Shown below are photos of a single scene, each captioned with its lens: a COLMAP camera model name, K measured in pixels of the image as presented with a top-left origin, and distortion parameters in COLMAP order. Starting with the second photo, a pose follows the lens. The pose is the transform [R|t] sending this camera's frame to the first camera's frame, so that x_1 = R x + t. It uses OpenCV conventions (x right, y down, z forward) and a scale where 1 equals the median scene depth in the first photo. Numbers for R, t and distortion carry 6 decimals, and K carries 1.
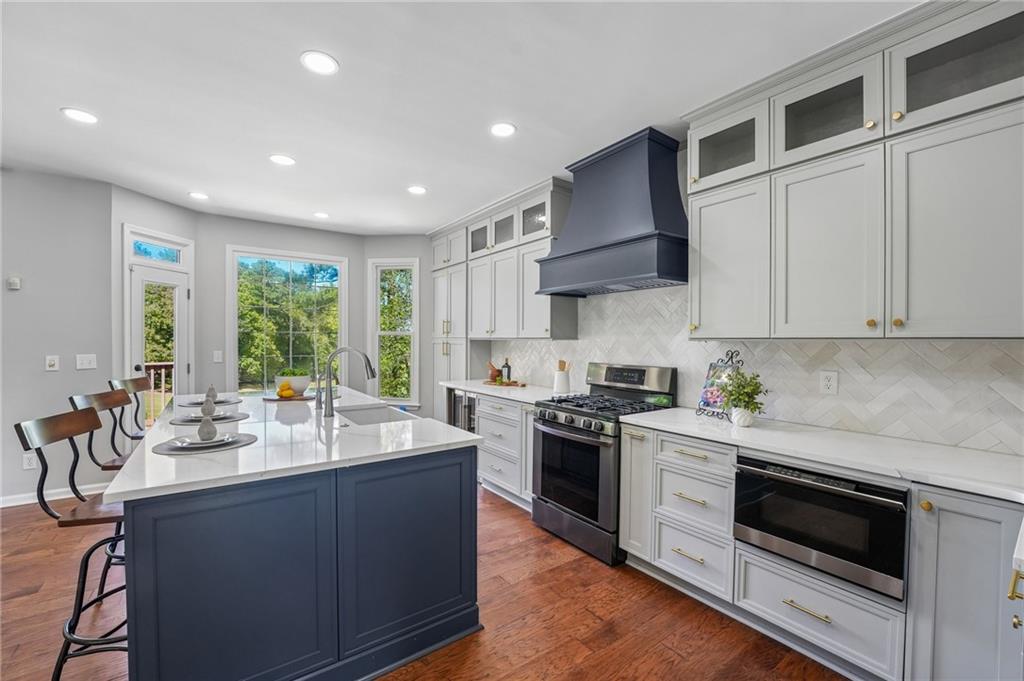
lens RADIAL K [[422.5, 0, 512.0], [0, 422.5, 340.5], [0, 0, 1]] dist [-0.019717, 0.000078]
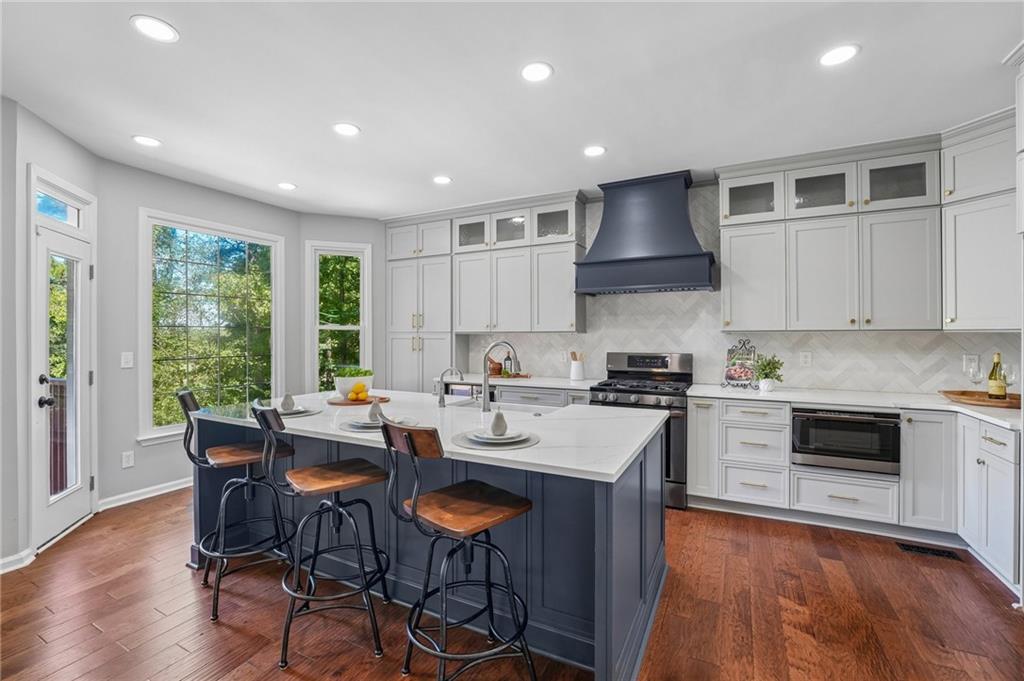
lens RADIAL K [[447.0, 0, 510.7], [0, 447.0, 330.4], [0, 0, 1]] dist [-0.016231, -0.000164]
pose [[0.890379, -0.003540, 0.455207, -0.711840], [0.008551, 0.999923, -0.008950, -0.000452], [-0.455140, 0.011861, 0.890341, 0.021679]]
